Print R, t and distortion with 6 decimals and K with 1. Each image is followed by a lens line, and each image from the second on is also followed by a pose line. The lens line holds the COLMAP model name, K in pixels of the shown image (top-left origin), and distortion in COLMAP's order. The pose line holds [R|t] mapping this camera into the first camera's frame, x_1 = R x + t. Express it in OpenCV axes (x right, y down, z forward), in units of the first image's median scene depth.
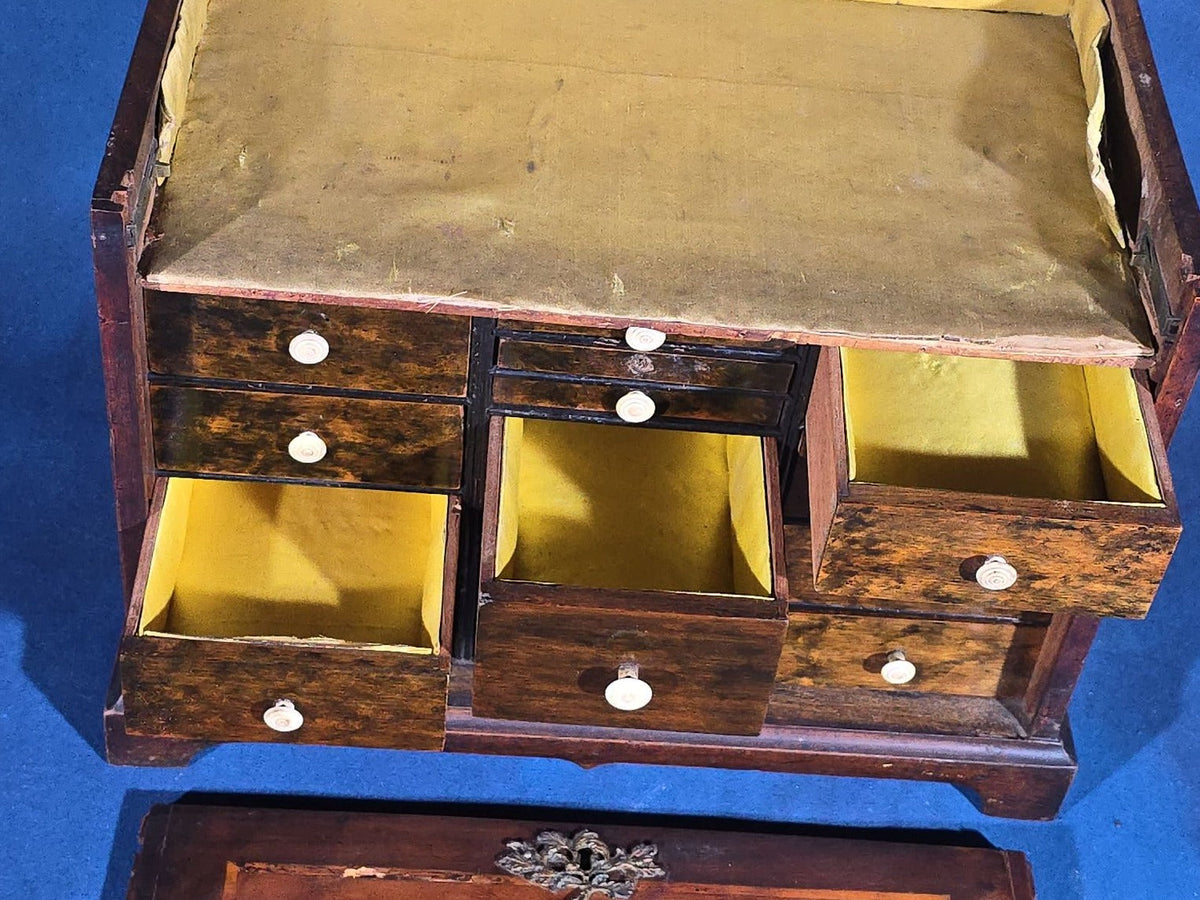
lens RADIAL K [[2183.4, 0, 600.0], [0, 2183.4, 450.0], [0, 0, 1]] dist [0.181017, -0.383498]
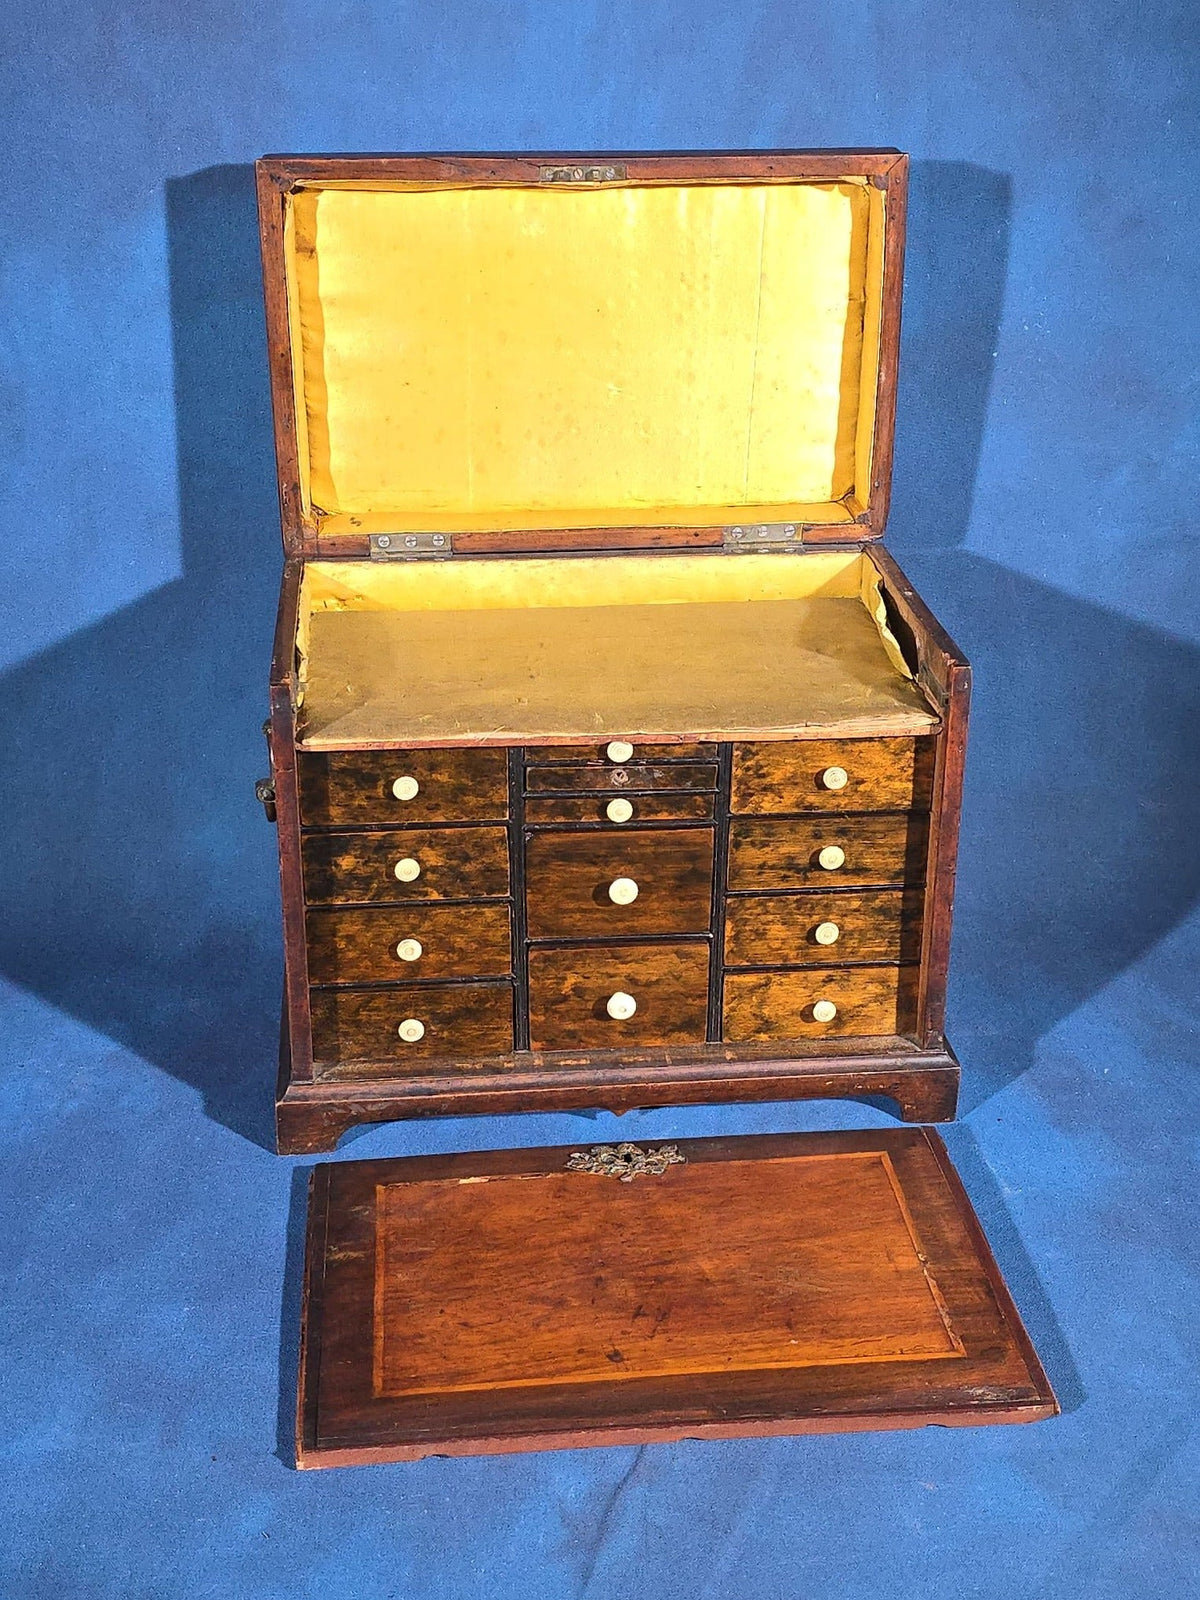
lens RADIAL K [[2210.5, 0, 600.0], [0, 2210.5, 800.0], [0, 0, 1]] dist [0.162747, -0.064340]
pose [[0.990463, -0.122630, 0.062808, -0.091871], [0.136727, 0.931049, -0.338310, 0.486807], [-0.016990, 0.343671, 0.938936, -0.446802]]
